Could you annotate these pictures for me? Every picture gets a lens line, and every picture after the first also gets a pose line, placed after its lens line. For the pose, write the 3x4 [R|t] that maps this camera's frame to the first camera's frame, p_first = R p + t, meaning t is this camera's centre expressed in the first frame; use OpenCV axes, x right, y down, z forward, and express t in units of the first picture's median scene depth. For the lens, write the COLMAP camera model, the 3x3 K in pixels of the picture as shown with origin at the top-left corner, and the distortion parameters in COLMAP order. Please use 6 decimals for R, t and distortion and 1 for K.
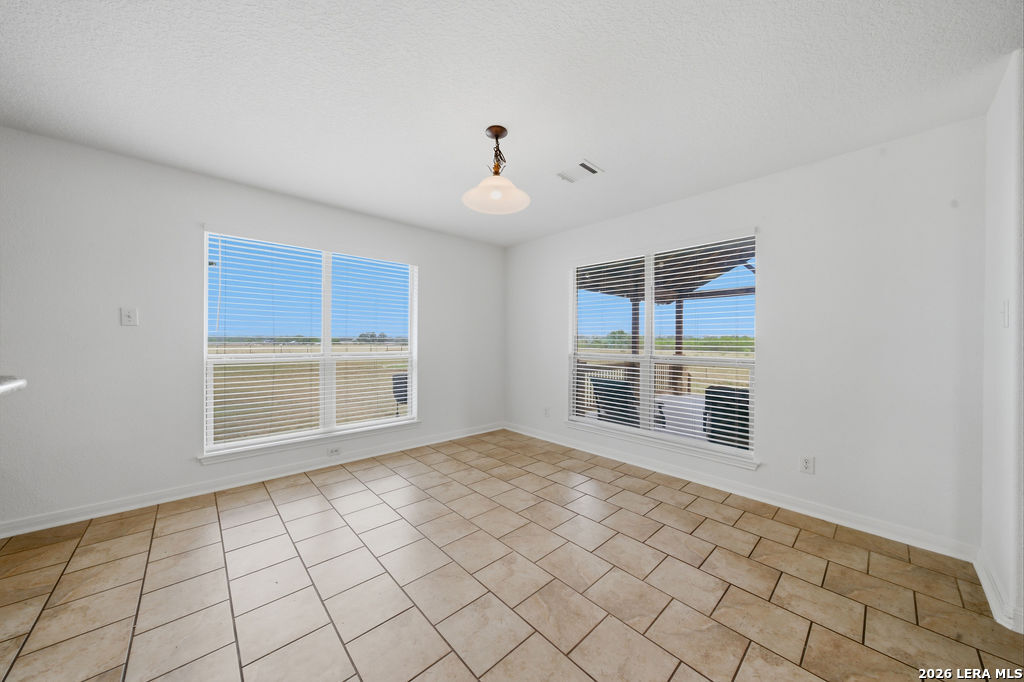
lens RADIAL K [[348.4, 0, 512.0], [0, 348.4, 341.0], [0, 0, 1]] dist [0.001308, -0.000121]
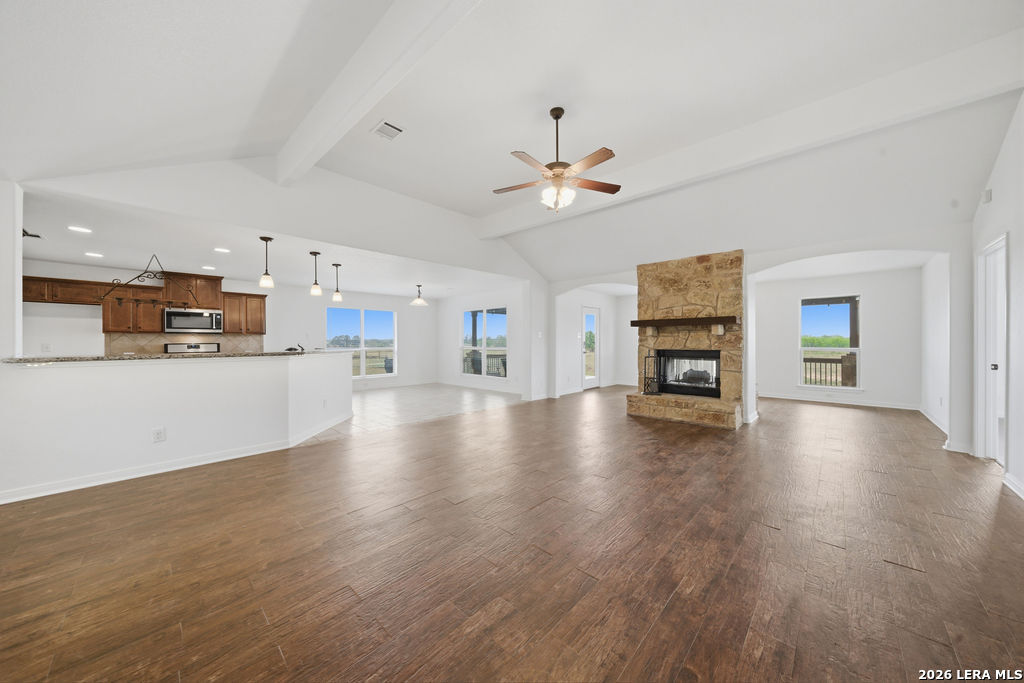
lens RADIAL K [[348.4, 0, 512.0], [0, 348.4, 341.5], [0, 0, 1]] dist [0.001308, -0.000121]
pose [[0.997600, -0.017987, 0.066869, 0.529283], [0.018138, 0.999834, -0.001655, 0.012909], [-0.066828, 0.002864, 0.997760, -2.130841]]
